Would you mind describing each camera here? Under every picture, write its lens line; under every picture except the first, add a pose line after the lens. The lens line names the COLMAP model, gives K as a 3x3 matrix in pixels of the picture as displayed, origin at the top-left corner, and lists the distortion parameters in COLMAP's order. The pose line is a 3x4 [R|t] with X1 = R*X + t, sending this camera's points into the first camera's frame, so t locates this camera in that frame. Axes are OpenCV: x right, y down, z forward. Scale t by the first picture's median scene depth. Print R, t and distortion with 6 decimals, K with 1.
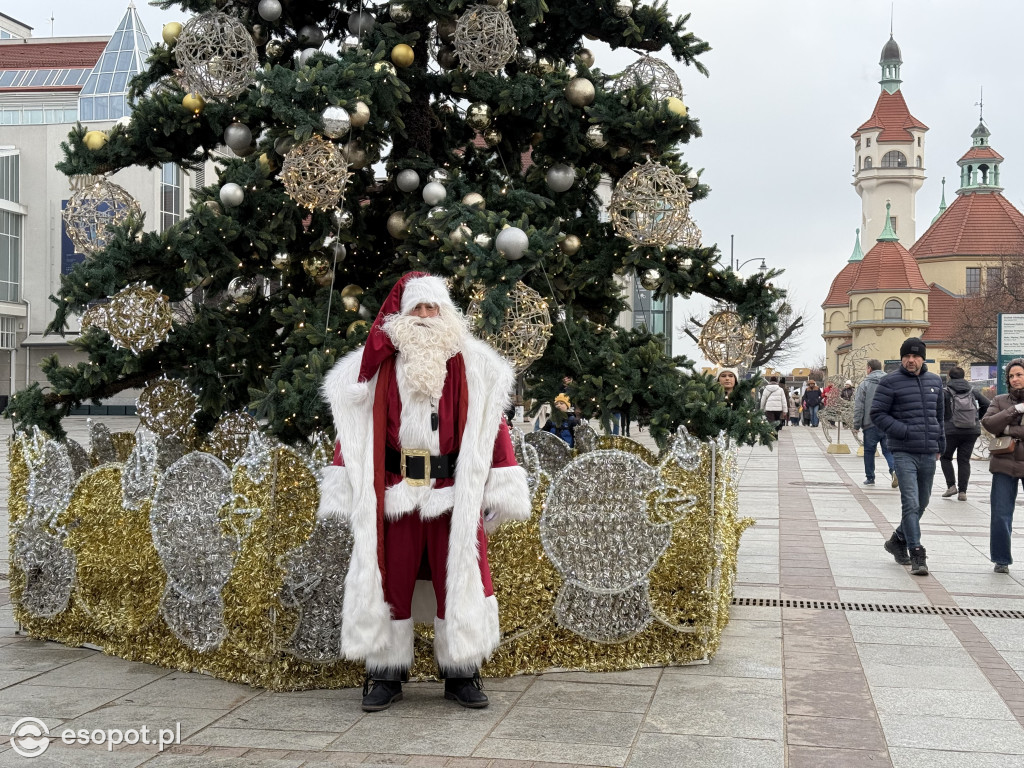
lens RADIAL K [[1424.5, 0, 512.0], [0, 1424.5, 384.0], [0, 0, 1]] dist [0.161221, -0.244493]
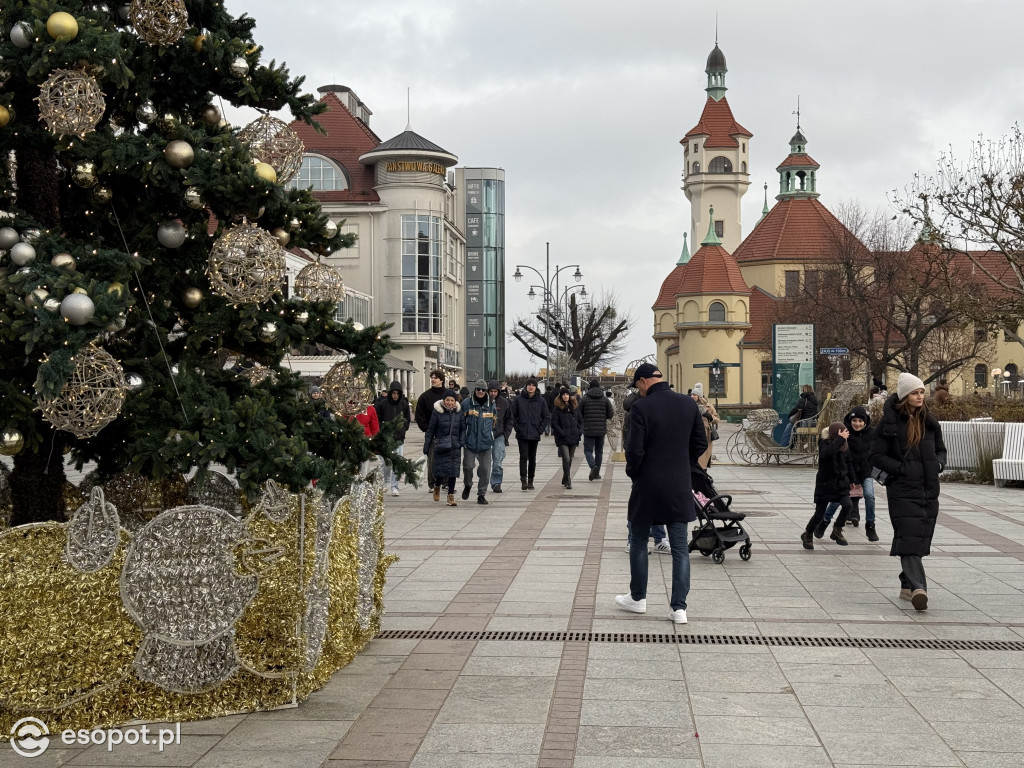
lens RADIAL K [[1424.5, 0, 512.0], [0, 1424.5, 384.0], [0, 0, 1]] dist [0.161221, -0.244493]
pose [[0.994598, -0.011439, 0.103168, 0.171328], [0.011392, 0.999935, 0.001041, -0.035913], [-0.103173, 0.000140, 0.994663, -0.050702]]
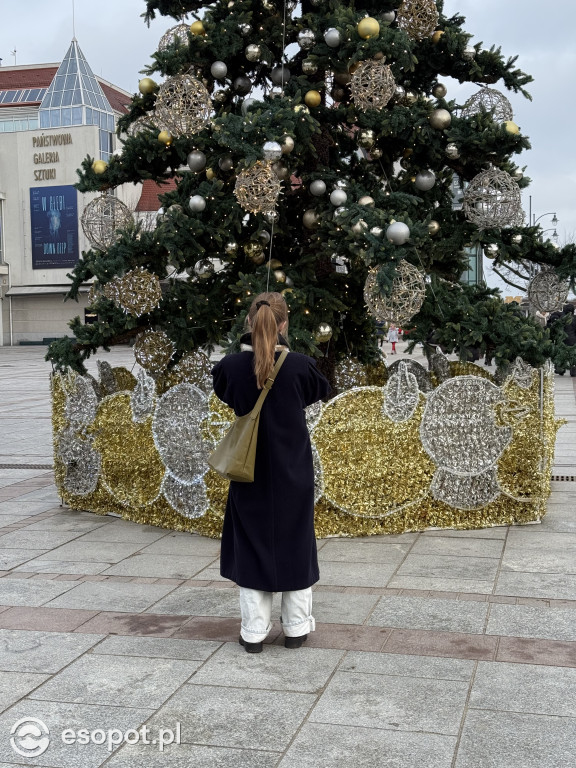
lens RADIAL K [[1068.4, 0, 280.5], [0, 1068.4, 372.0], [0, 0, 1]] dist [0.161221, -0.244493]
pose [[0.997018, -0.022511, -0.073814, -0.034505], [0.026514, 0.998205, 0.053709, -0.017806], [0.072473, -0.055506, 0.995825, -0.070436]]
